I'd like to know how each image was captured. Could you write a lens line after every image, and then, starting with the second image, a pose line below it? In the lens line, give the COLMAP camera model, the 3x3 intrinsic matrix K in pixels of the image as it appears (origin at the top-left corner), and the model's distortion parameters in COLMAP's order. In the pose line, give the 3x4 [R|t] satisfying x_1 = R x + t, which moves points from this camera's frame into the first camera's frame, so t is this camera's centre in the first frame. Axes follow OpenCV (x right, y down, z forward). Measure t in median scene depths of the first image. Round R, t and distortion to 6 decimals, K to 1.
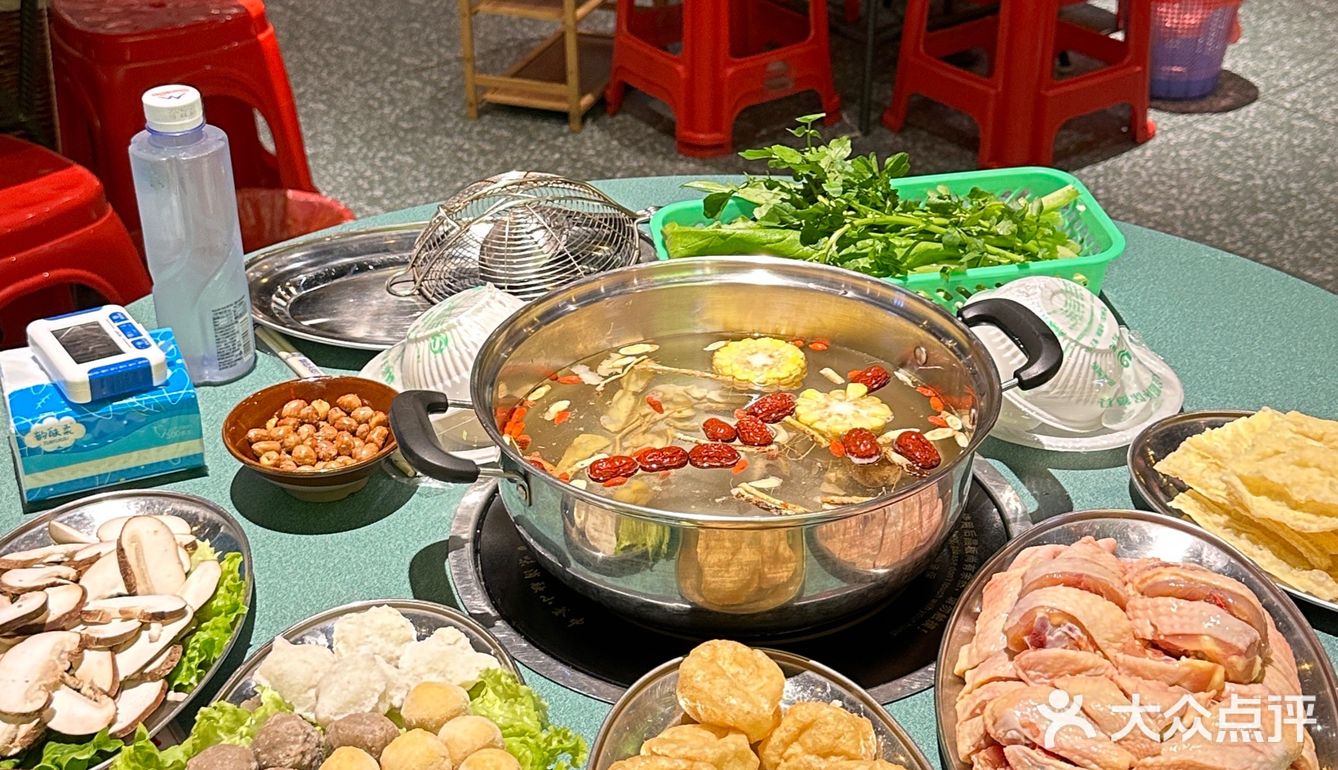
lens RADIAL K [[1829.1, 0, 669.0], [0, 1829.1, 385.0], [0, 0, 1]] dist [0.148810, -0.058796]
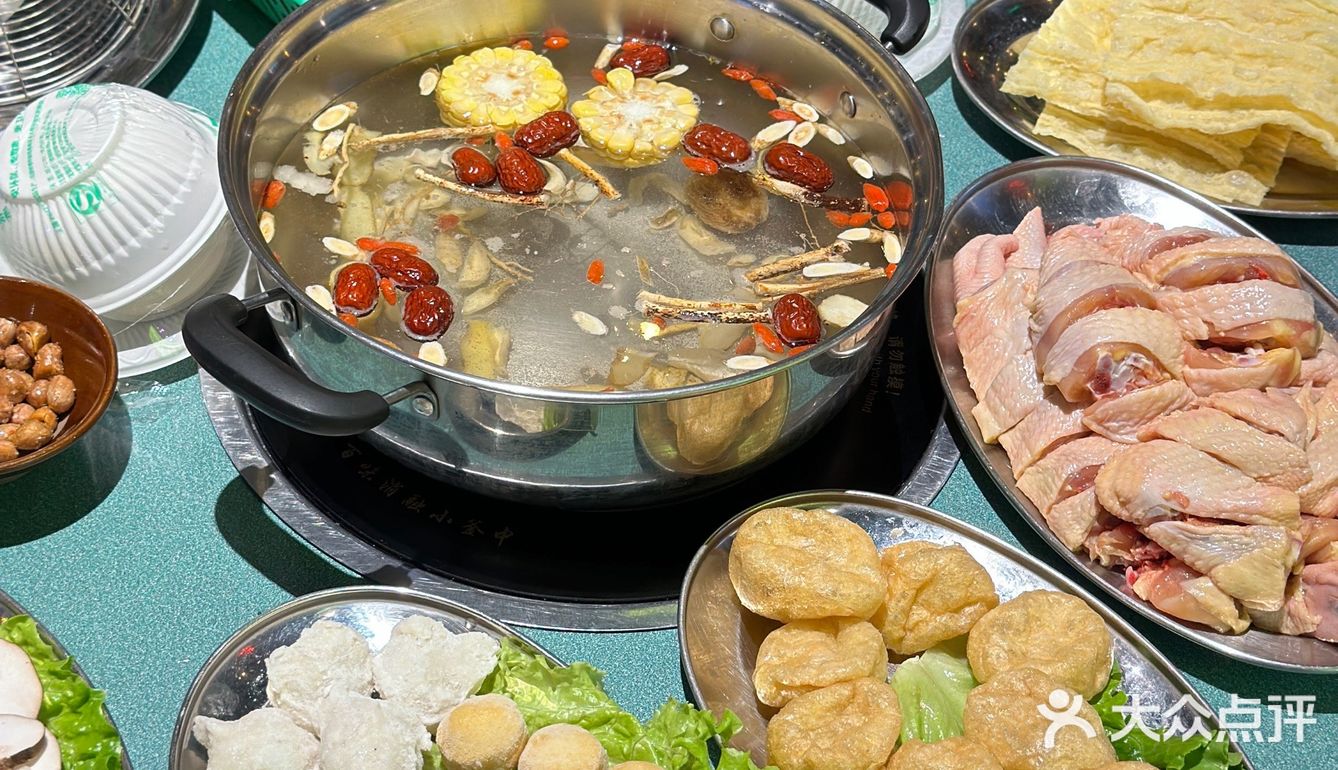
lens RADIAL K [[2555.3, 0, 677.9], [0, 2555.3, 388.7], [0, 0, 1]] dist [0.139696, 0.387009]
pose [[0.846495, -0.328920, 0.418639, -0.398760], [0.201264, 0.925677, 0.320334, -0.239458], [-0.492889, -0.186904, 0.849781, 0.096748]]
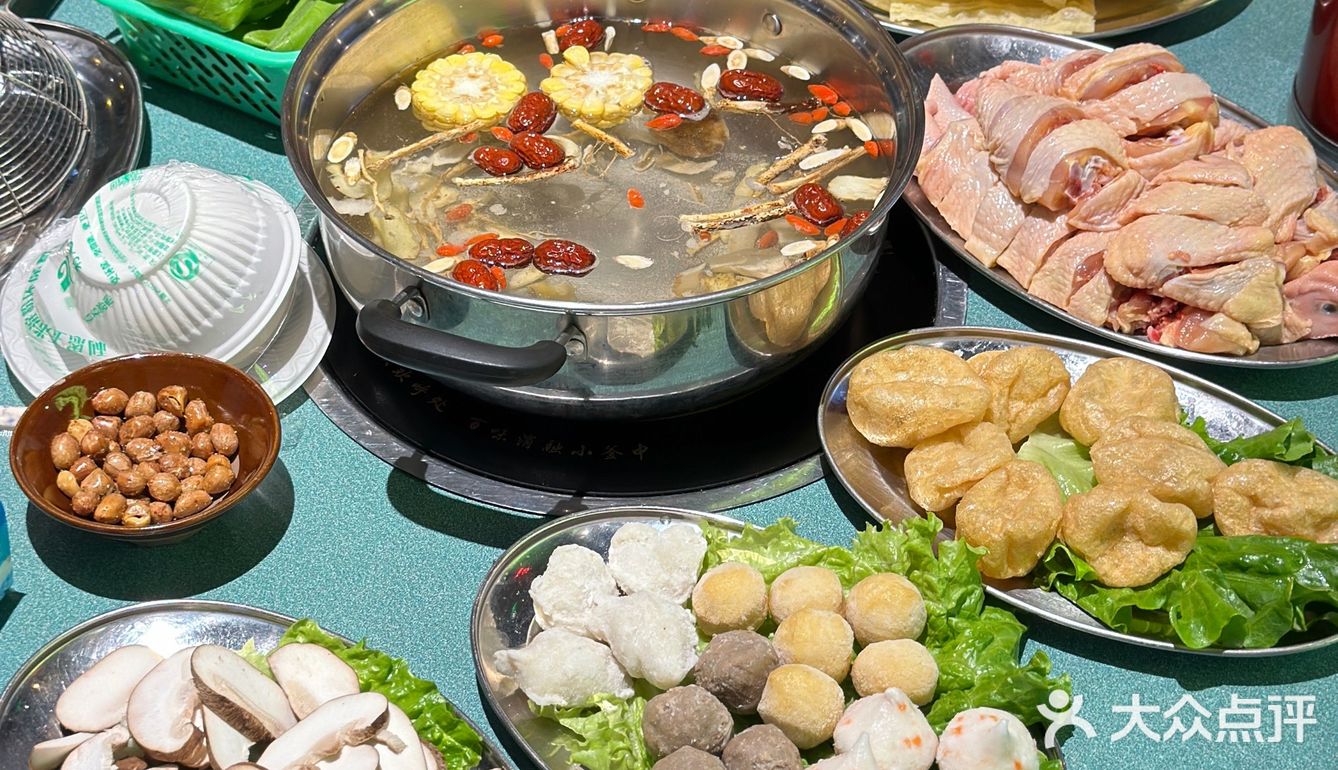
lens RADIAL K [[2556.9, 0, 669.0], [0, 2556.9, 385.0], [0, 0, 1]] dist [0.141153, 0.203502]
pose [[0.612387, -0.523814, 0.592116, -0.708969], [0.377670, 0.851832, 0.362971, -0.311482], [-0.694512, 0.001346, 0.719480, 0.148270]]
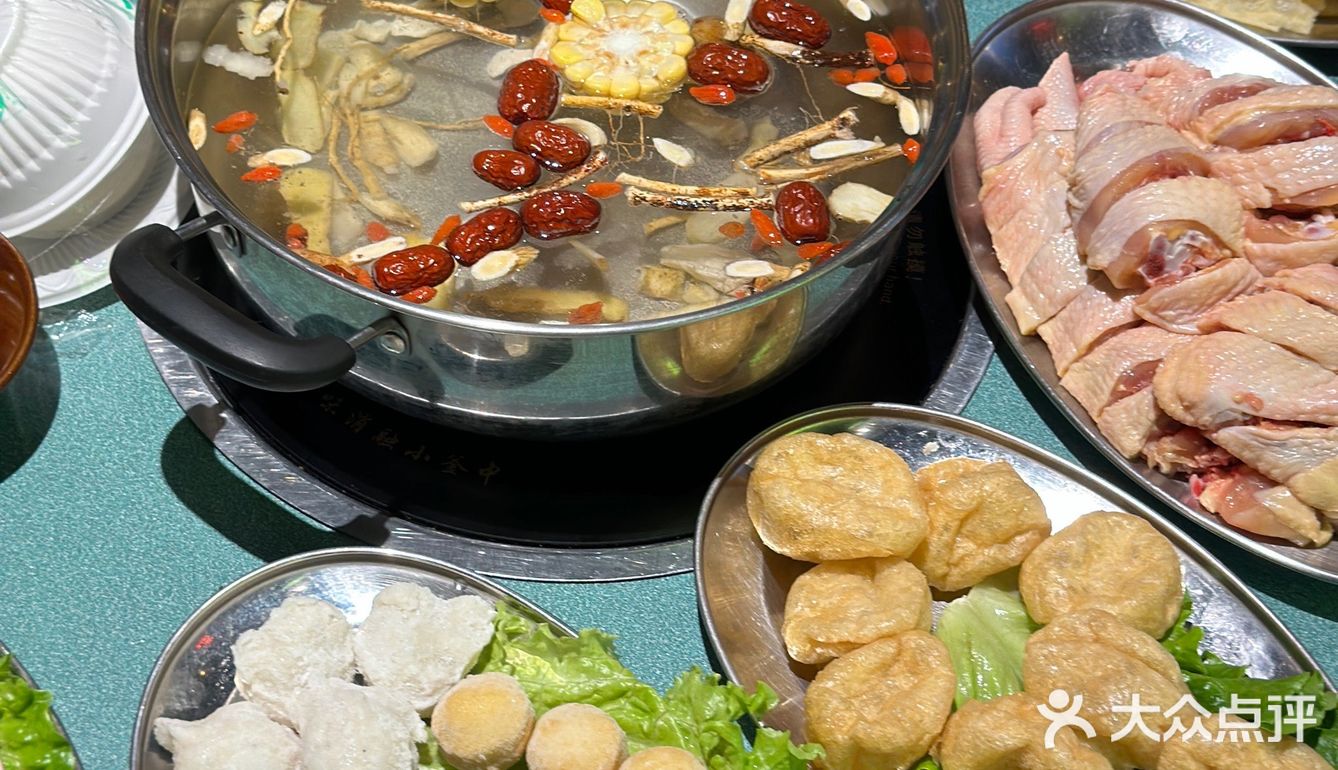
lens RADIAL K [[2556.9, 0, 669.0], [0, 2556.9, 385.0], [0, 0, 1]] dist [0.141153, 0.203502]
pose [[0.819926, -0.411155, 0.398338, -0.345703], [0.235239, 0.876346, 0.420334, -0.265118], [-0.521904, -0.250938, 0.815258, 0.223237]]
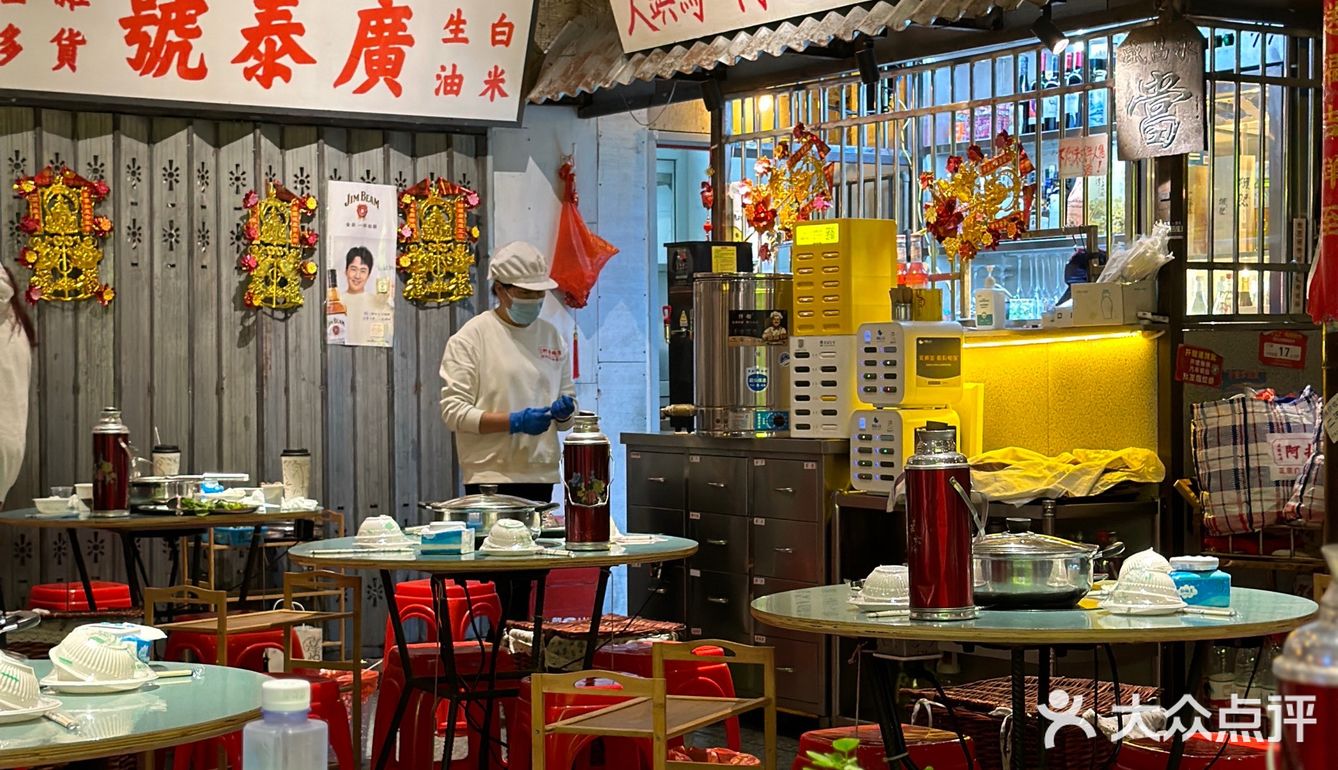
lens RADIAL K [[2555.3, 0, 677.9], [0, 2555.3, 388.7], [0, 0, 1]] dist [0.139696, 0.387009]
pose [[0.998071, 0.005765, -0.061814, 0.088511], [-0.035297, 0.871785, -0.488616, 0.529430], [0.051071, 0.489855, 0.870307, -0.557865]]
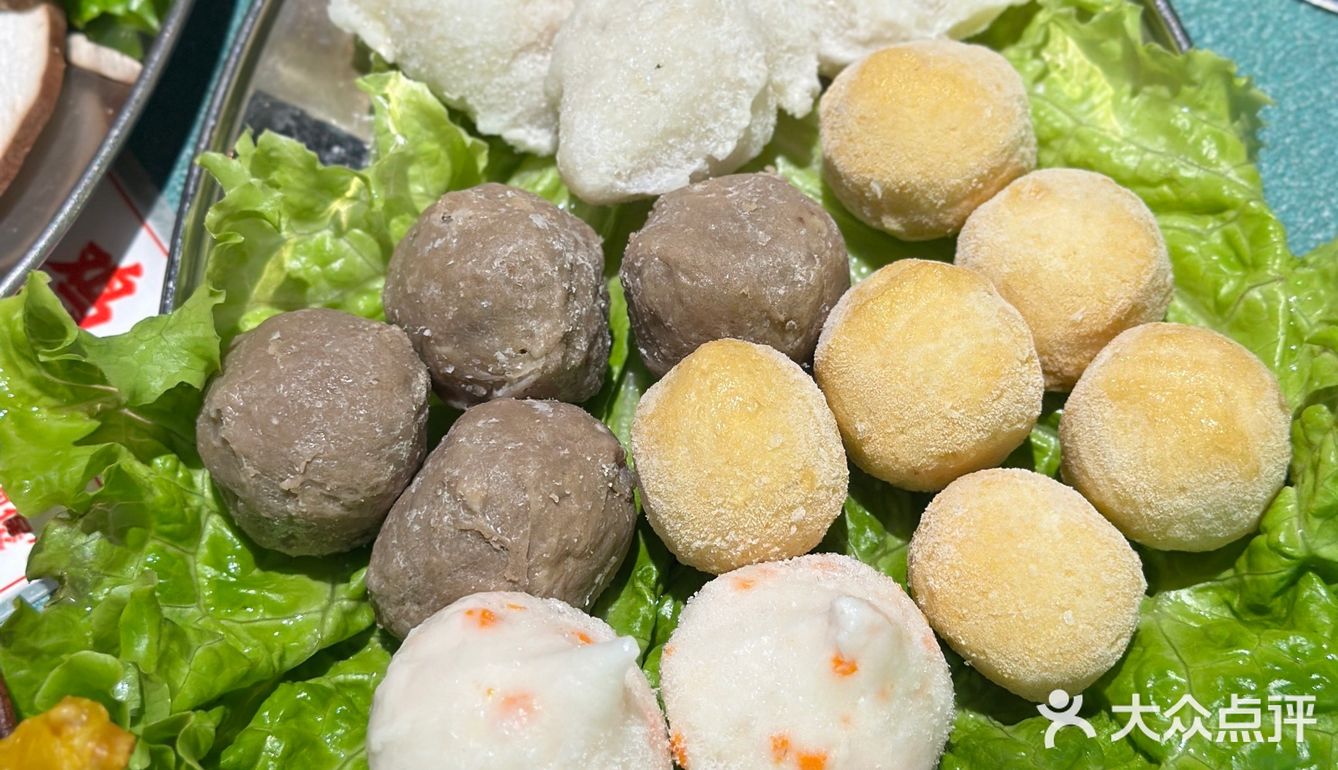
lens RADIAL K [[2556.9, 0, 669.0], [0, 2556.9, 385.0], [0, 0, 1]] dist [0.141153, 0.203502]
pose [[0.999507, -0.029173, 0.011631, -0.158468], [0.018553, 0.847287, 0.530810, -0.020984], [-0.025341, -0.530333, 0.847411, 0.535066]]
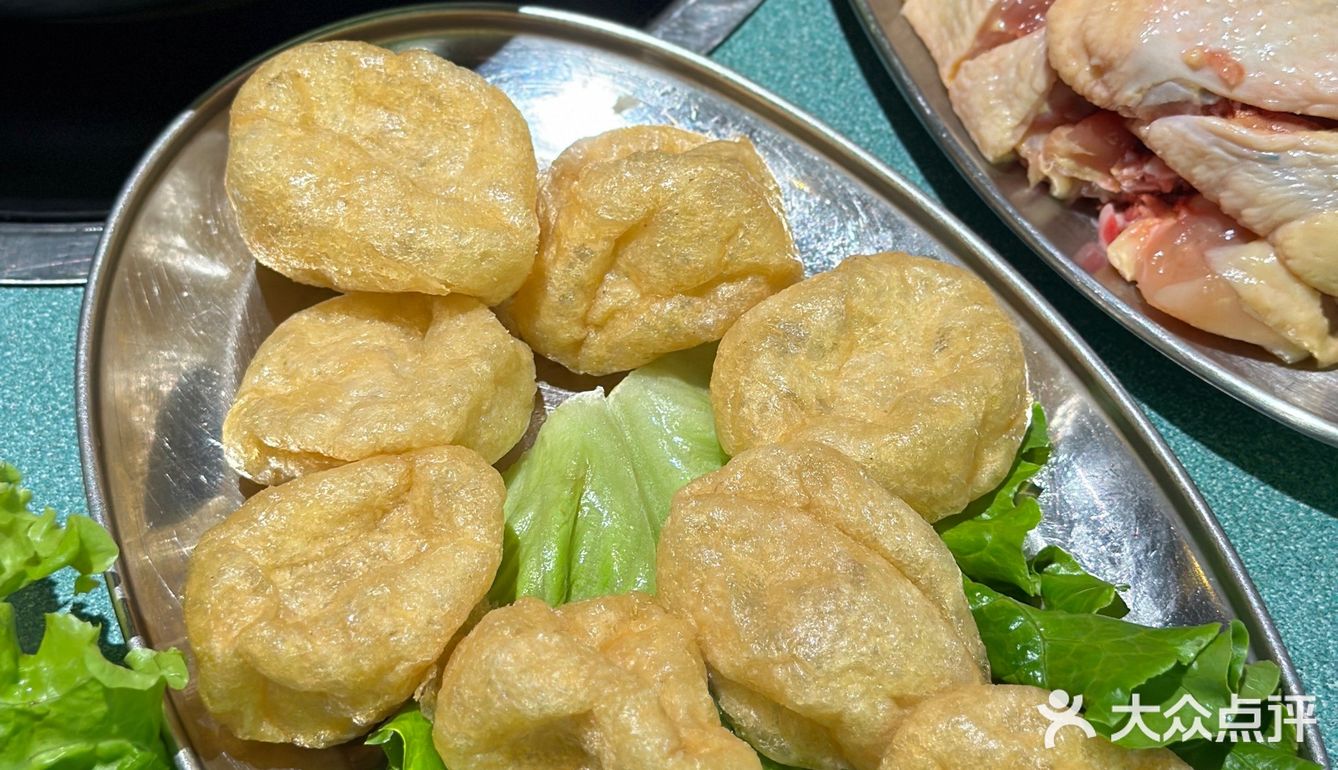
lens RADIAL K [[2556.9, 0, 669.0], [0, 2556.9, 385.0], [0, 0, 1]] dist [0.141153, 0.203502]
pose [[0.898368, -0.353520, 0.260689, -0.054922], [0.190529, 0.848384, 0.493906, -0.034608], [-0.395770, -0.394041, 0.829517, 0.483697]]
